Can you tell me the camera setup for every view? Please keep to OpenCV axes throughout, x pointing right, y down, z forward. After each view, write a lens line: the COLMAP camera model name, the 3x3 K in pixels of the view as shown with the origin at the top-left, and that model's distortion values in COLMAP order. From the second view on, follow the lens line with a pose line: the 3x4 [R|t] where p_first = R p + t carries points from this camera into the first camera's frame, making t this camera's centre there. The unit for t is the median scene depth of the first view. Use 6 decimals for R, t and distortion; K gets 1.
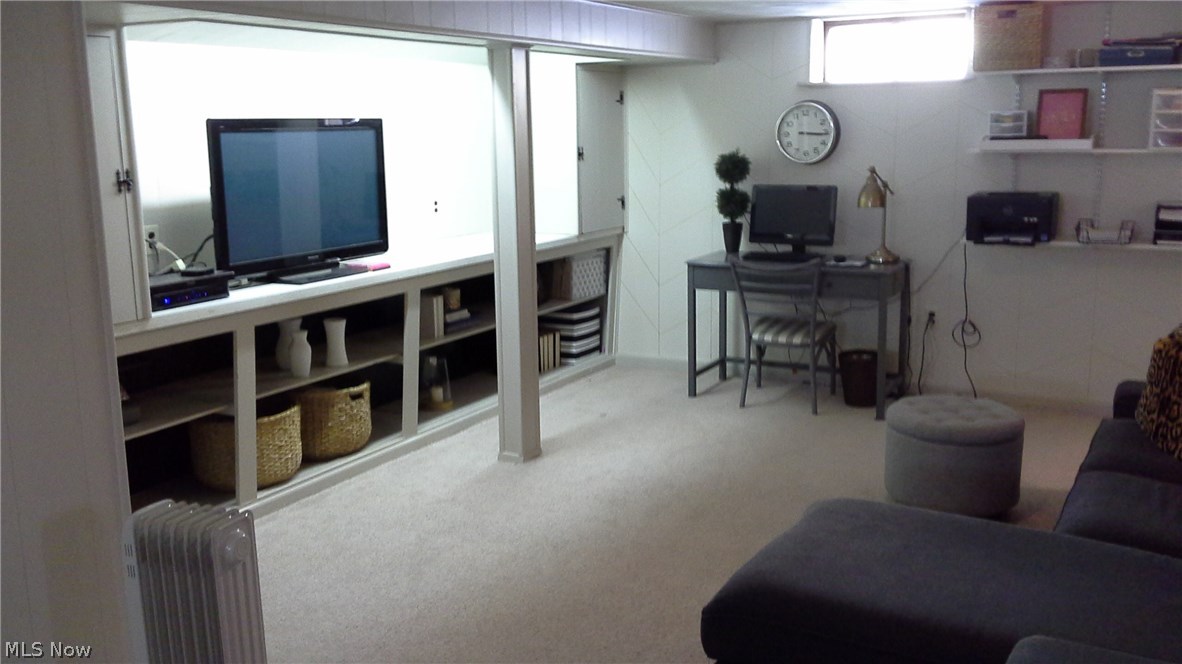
lens RADIAL K [[1085.9, 0, 591.1], [0, 1085.9, 322.3], [0, 0, 1]] dist [0.011694, 0.000000]
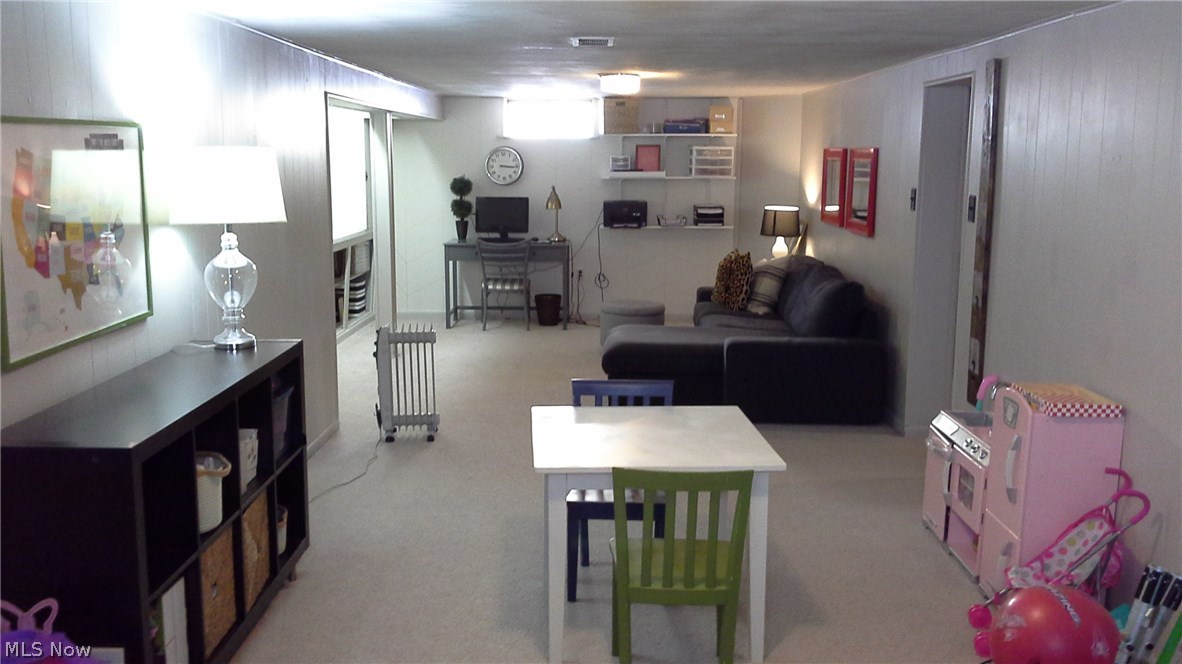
lens RADIAL K [[1085.9, 0, 589.2], [0, 1085.9, 337.6], [0, 0, 1]] dist [0.011694, 0.000000]
pose [[0.879499, -0.057767, 0.472382, -0.505648], [0.066825, 0.997762, -0.002404, 0.104333], [-0.471186, 0.033681, 0.881390, -0.536127]]
